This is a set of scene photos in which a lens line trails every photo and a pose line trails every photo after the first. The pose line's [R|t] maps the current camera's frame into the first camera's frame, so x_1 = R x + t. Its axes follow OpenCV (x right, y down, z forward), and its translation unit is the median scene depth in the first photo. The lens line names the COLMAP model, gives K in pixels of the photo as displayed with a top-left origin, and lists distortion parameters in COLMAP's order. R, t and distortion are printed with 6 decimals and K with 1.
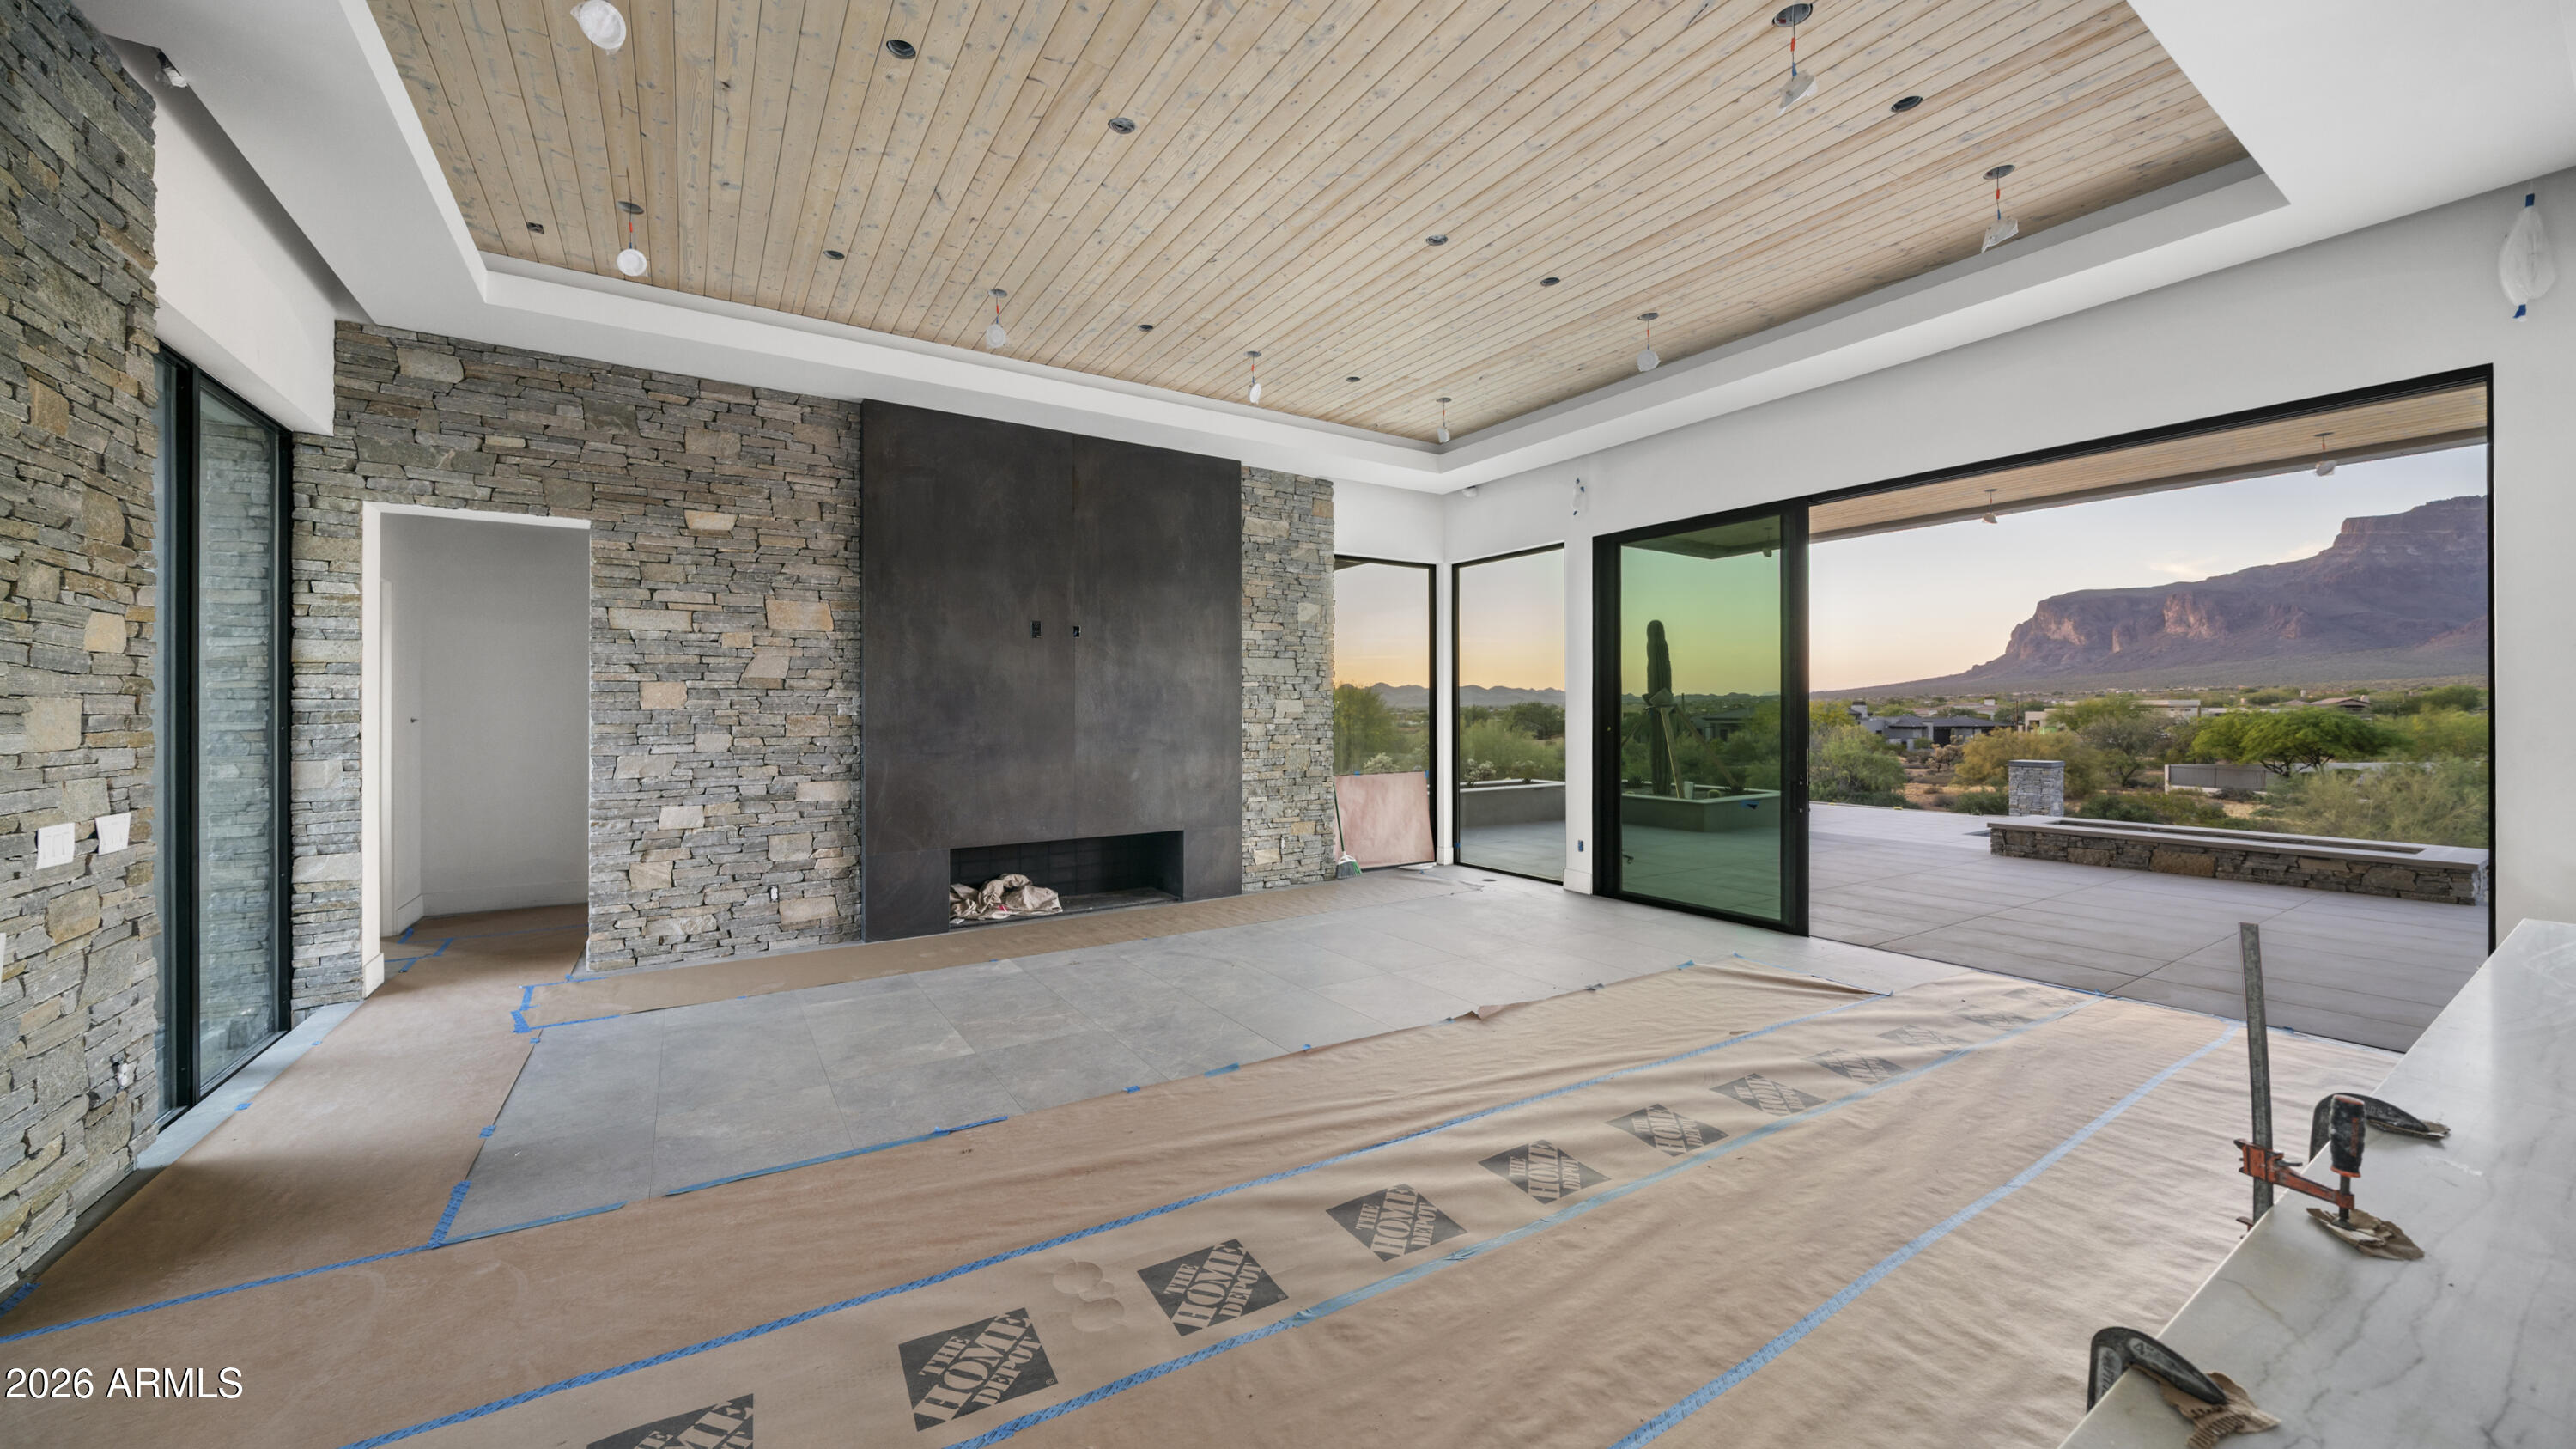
lens RADIAL K [[919.3, 0, 1261.7], [0, 919.3, 710.5], [0, 0, 1]] dist [-0.002420, -0.000228]
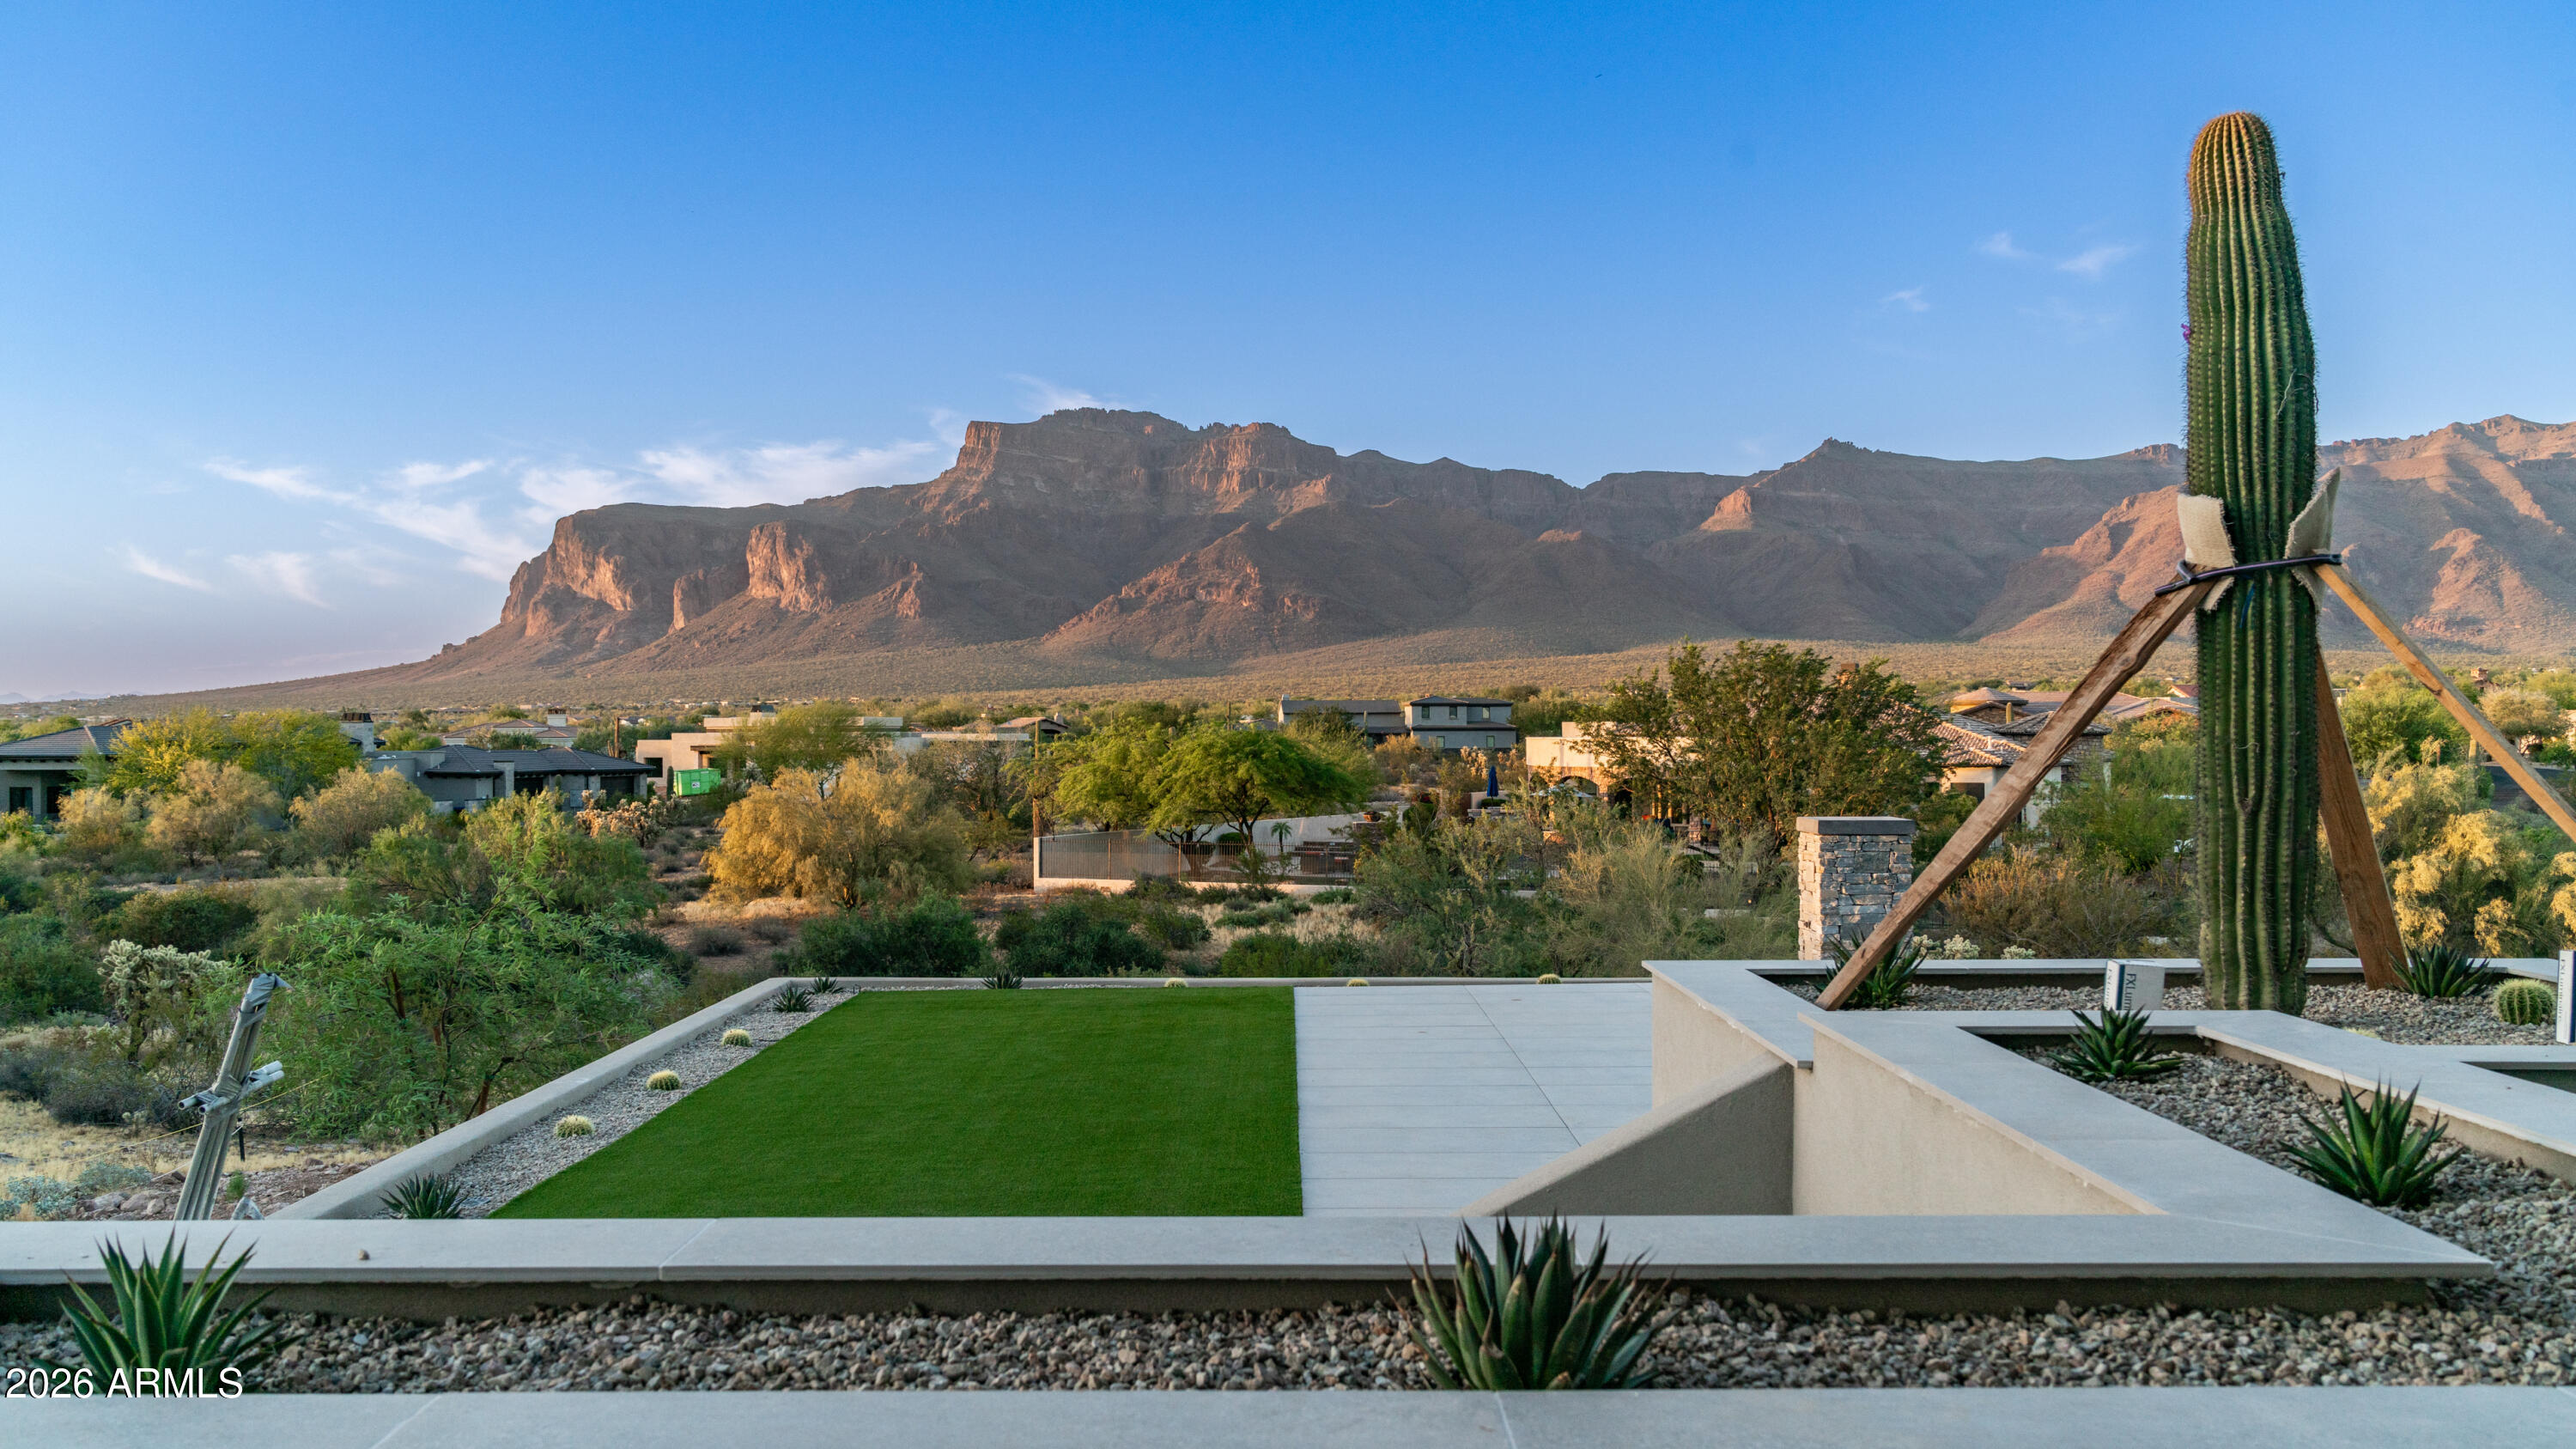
lens RADIAL K [[2339.5, 0, 1317.2], [0, 2339.5, 729.8], [0, 0, 1]] dist [0.009739, -0.008021]
pose [[0.526048, 0.002825, 0.850450, 0.095187], [0.002067, 0.999987, -0.004600, 0.046708], [-0.850452, 0.004178, 0.526036, 1.140081]]
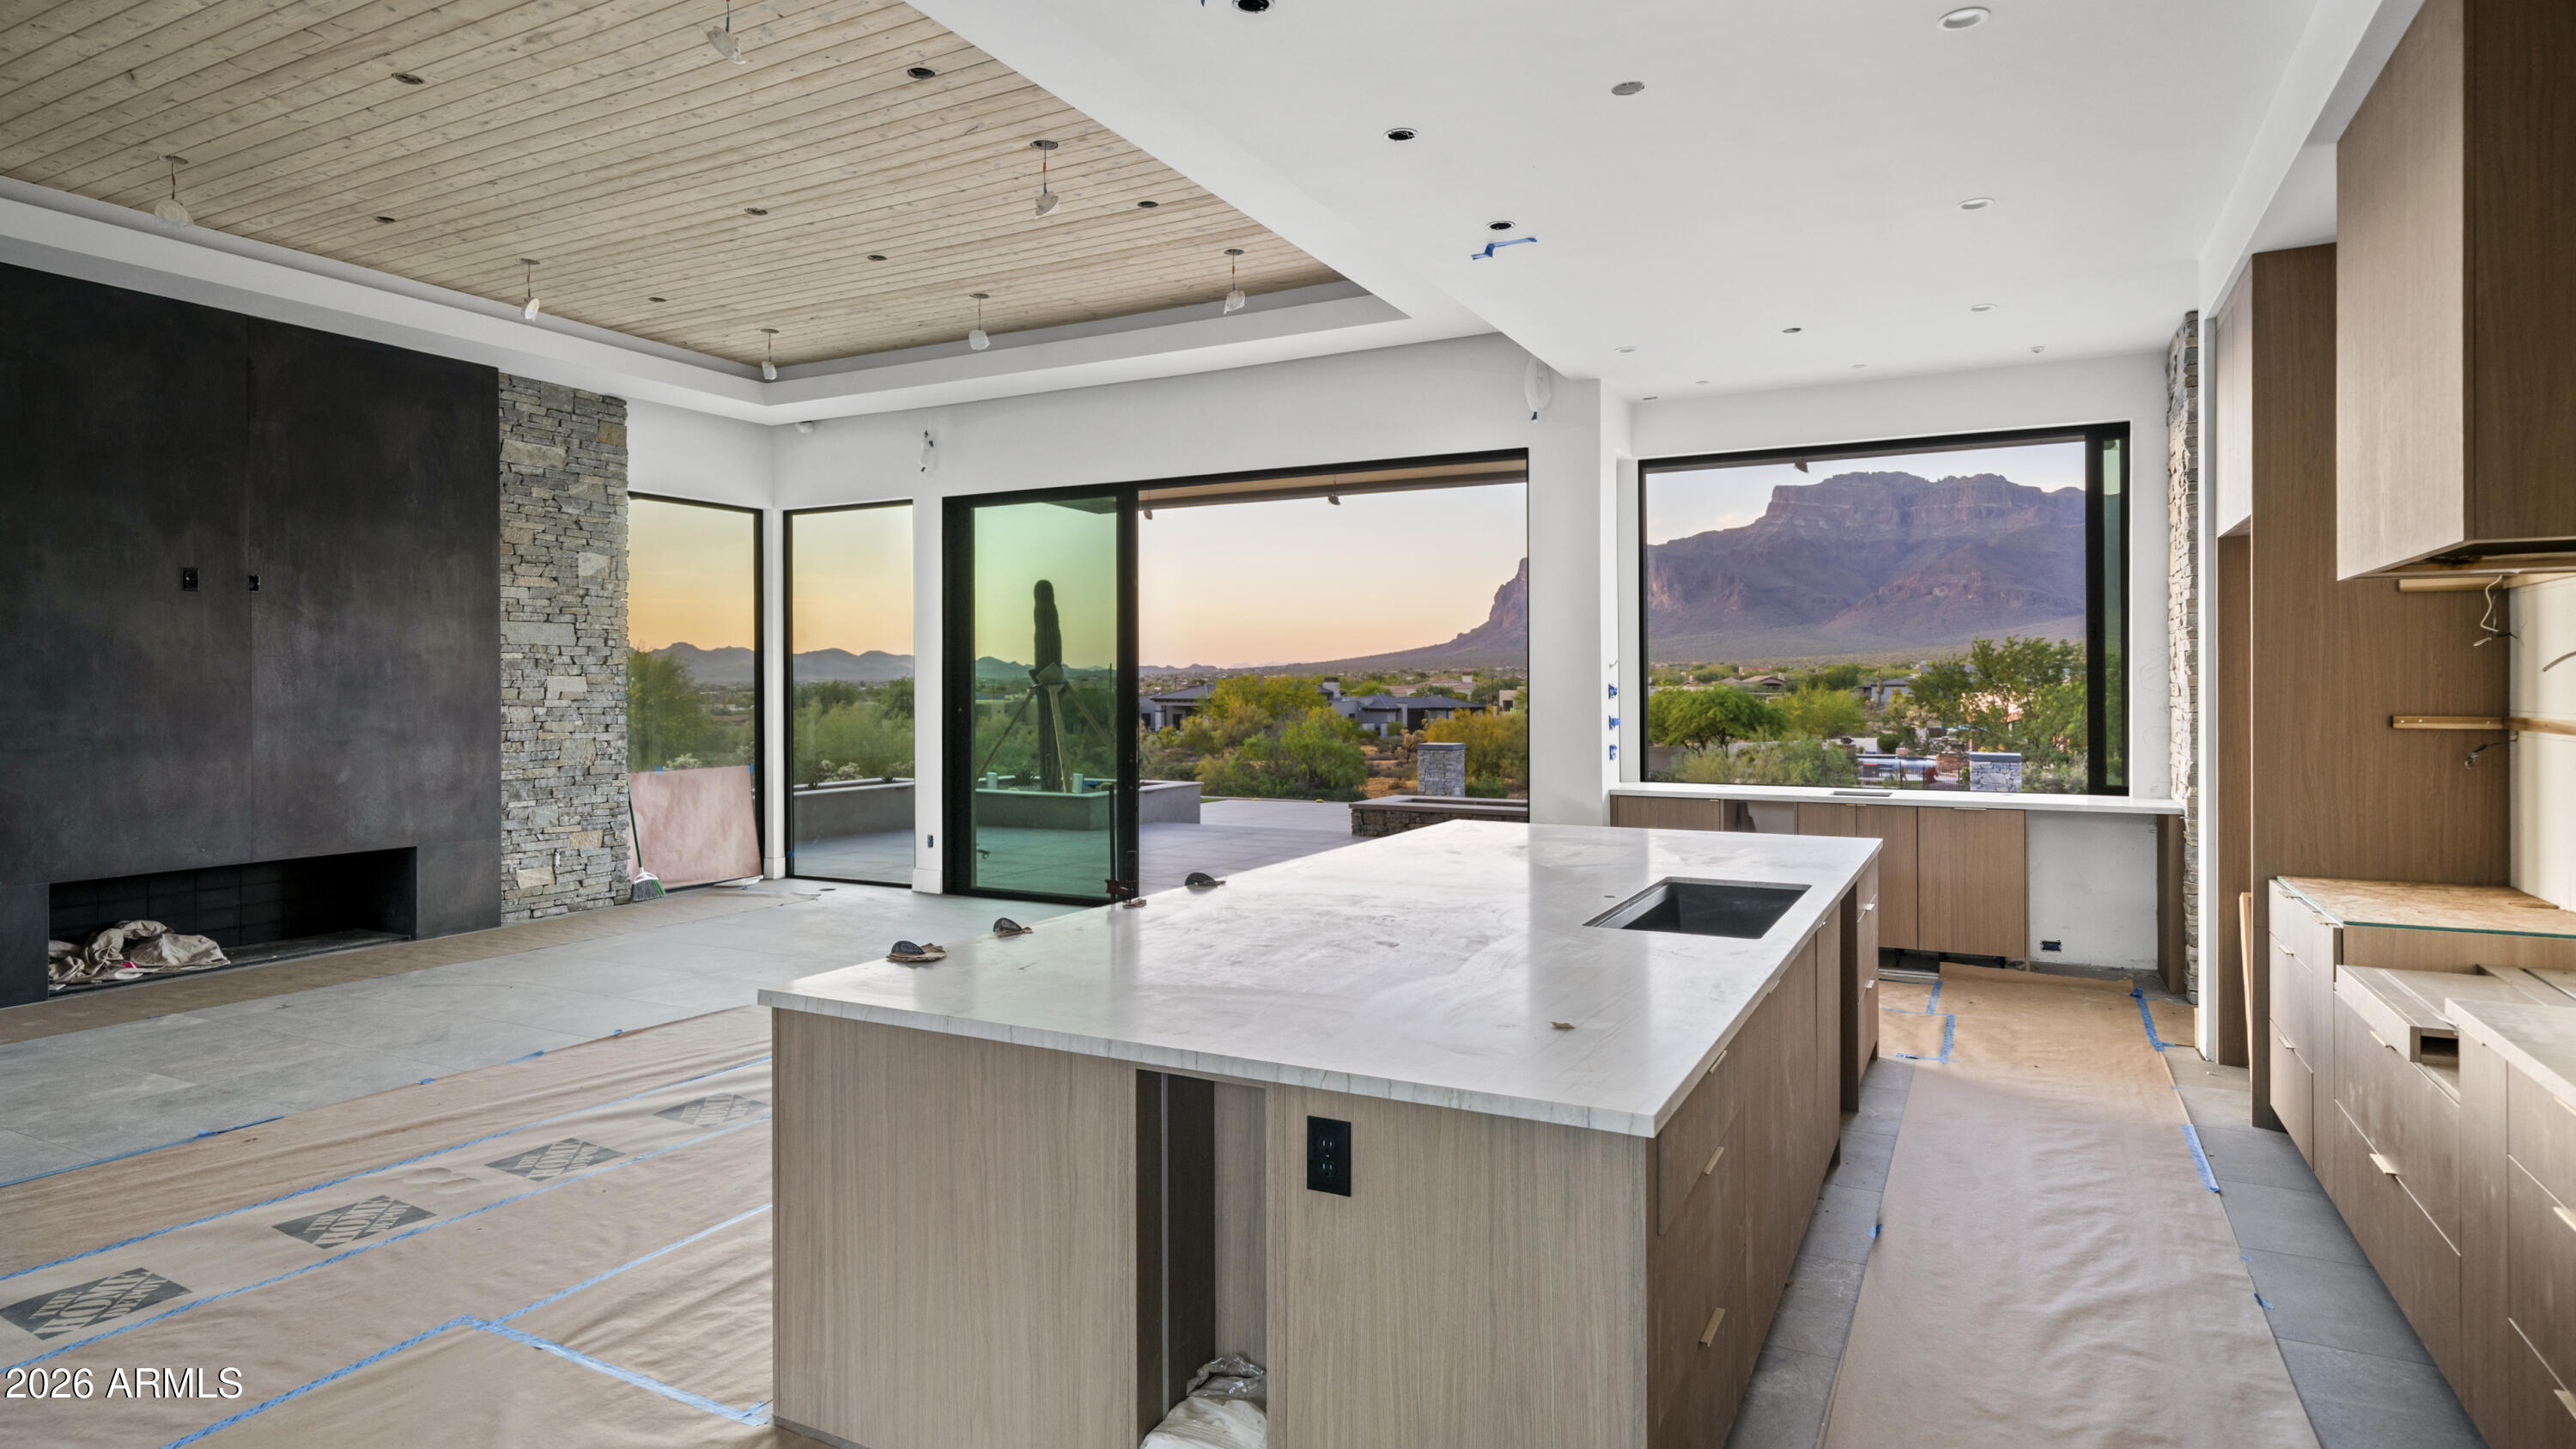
lens RADIAL K [[1408.5, 0, 1257.9], [0, 1408.5, 690.8], [0, 0, 1]] dist [0.004905, 0.001302]
pose [[0.868941, -0.000474, 0.494916, -0.055889], [-0.000266, 0.999999, 0.001425, -0.001089], [-0.494916, -0.001370, 0.868940, -0.356241]]
